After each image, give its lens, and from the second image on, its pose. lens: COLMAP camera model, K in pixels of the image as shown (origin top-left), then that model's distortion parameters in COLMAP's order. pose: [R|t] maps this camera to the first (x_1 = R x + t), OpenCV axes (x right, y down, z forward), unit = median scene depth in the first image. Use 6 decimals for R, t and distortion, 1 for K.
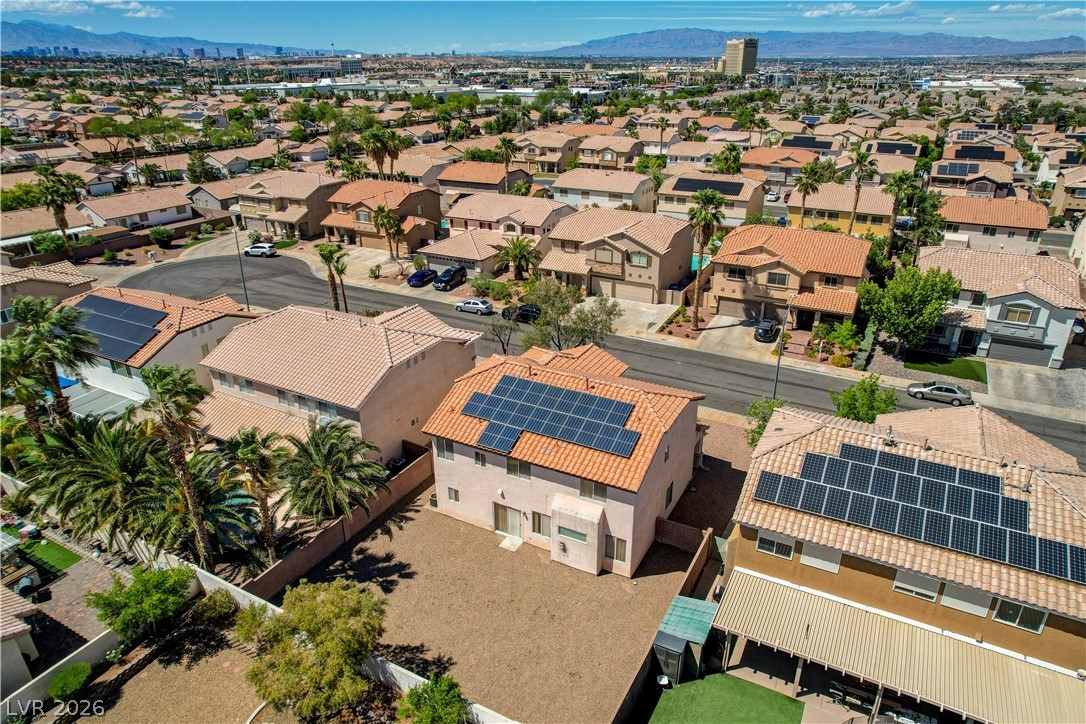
lens RADIAL K [[690.7, 0, 545.3], [0, 690.7, 362.6], [0, 0, 1]] dist [-0.071918, 0.065124]
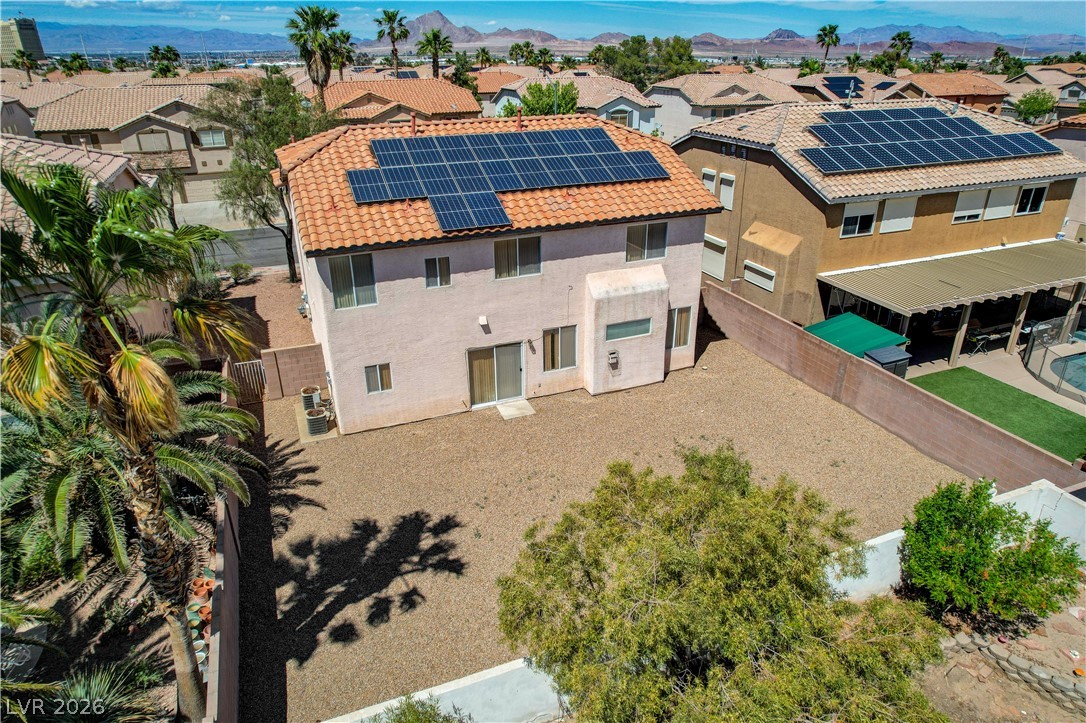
lens RADIAL K [[690.7, 0, 545.3], [0, 690.7, 362.1], [0, 0, 1]] dist [-0.071918, 0.065124]
pose [[0.633894, -0.320499, 0.703888, -0.408490], [0.316840, 0.937836, 0.141689, 0.148257], [-0.705543, 0.133204, 0.696036, 0.558776]]
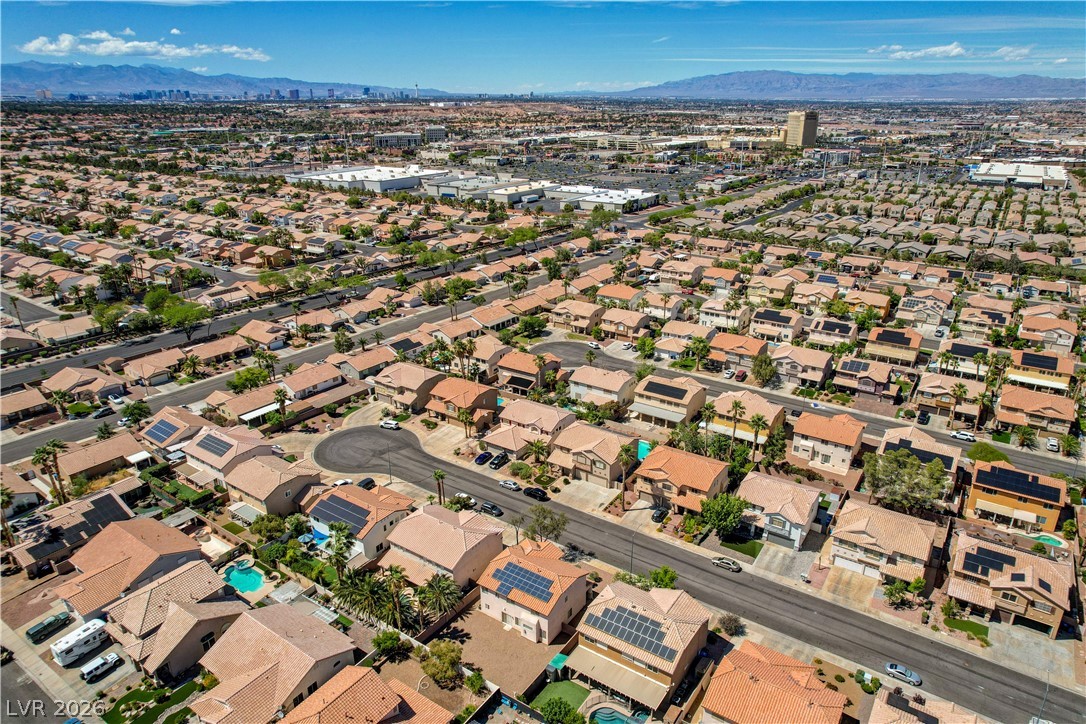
lens RADIAL K [[690.7, 0, 545.3], [0, 690.7, 362.6], [0, 0, 1]] dist [-0.071918, 0.065124]
pose [[0.994611, 0.040548, -0.095415, 0.295417], [-0.045309, 0.997806, -0.048269, -0.617055], [0.093248, 0.052332, 0.994267, -1.613648]]
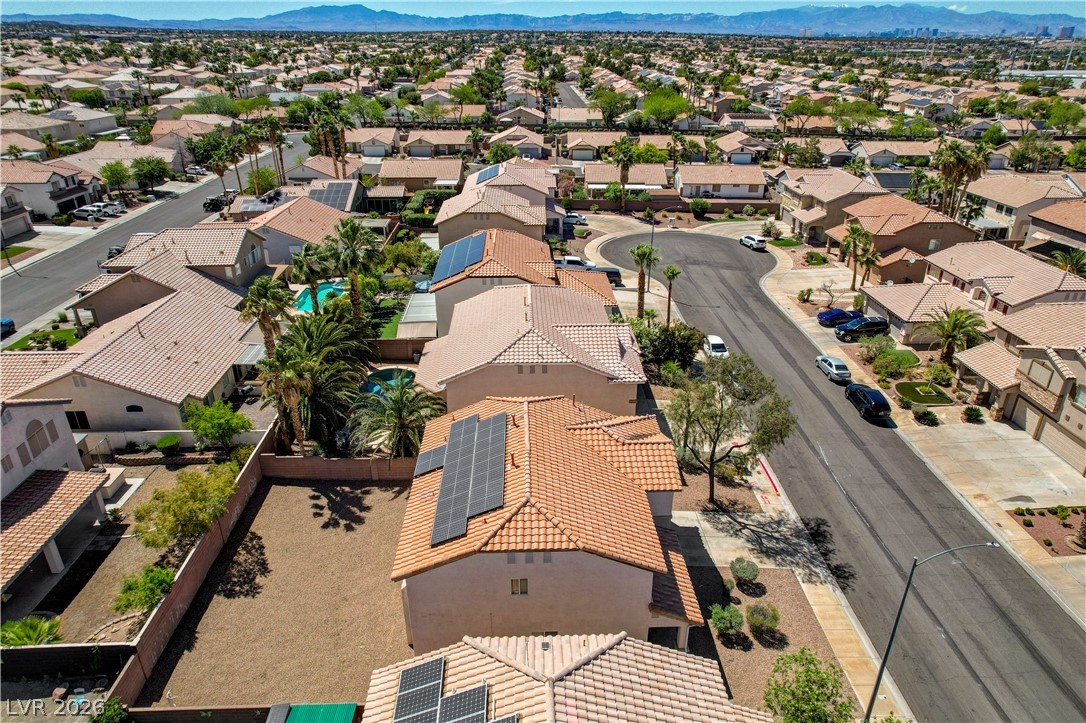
lens RADIAL K [[690.7, 0, 545.3], [0, 690.7, 362.1], [0, 0, 1]] dist [-0.071918, 0.065124]
pose [[0.504524, 0.375055, -0.777682, 0.658009], [-0.356583, 0.910830, 0.207935, -0.254767], [0.786323, 0.172400, 0.593274, 0.494448]]
